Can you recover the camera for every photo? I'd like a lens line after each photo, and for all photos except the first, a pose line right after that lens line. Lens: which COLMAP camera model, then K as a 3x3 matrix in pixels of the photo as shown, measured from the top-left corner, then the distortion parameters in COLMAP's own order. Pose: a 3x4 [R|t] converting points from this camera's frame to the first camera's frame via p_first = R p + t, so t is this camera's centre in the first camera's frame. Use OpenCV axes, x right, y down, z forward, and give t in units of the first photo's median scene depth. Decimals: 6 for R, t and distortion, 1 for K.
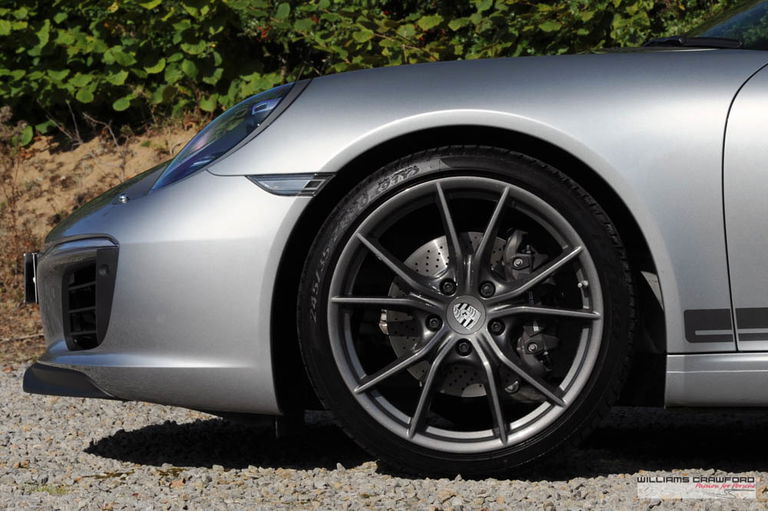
lens RADIAL K [[2037.3, 0, 383.8], [0, 2037.3, 255.8], [0, 0, 1]] dist [0.086290, 0.000000]
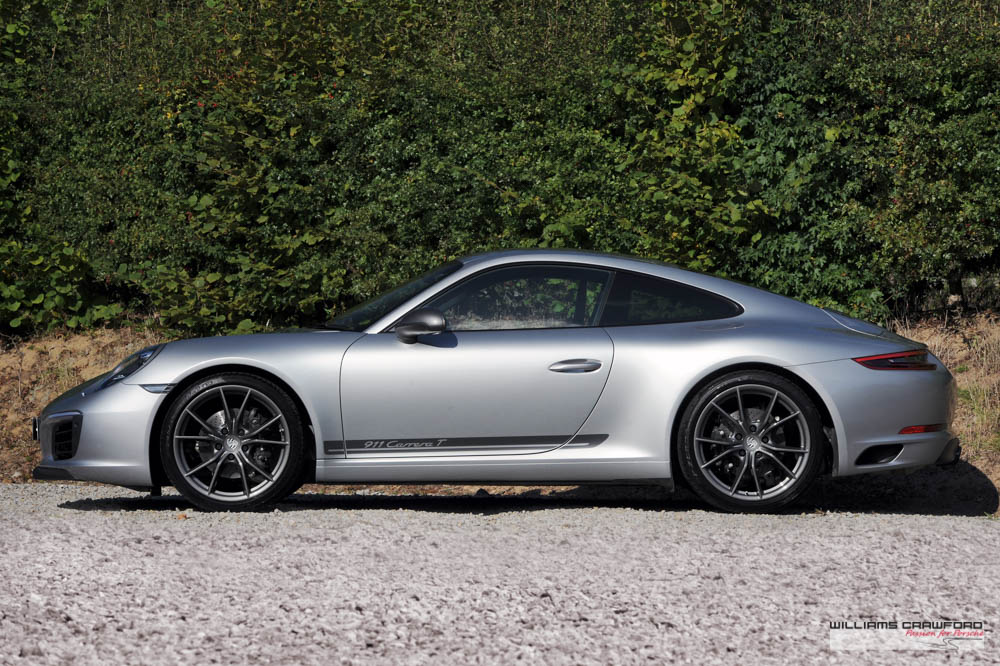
lens RADIAL K [[3449.1, 0, 500.6], [0, 3449.1, 335.8], [0, 0, 1]] dist [0.659399, 0.000000]
pose [[0.993700, 0.003933, 0.112002, -0.101736], [-0.001360, 0.999734, -0.023037, -0.003792], [-0.112062, 0.022739, 0.993441, -3.052738]]
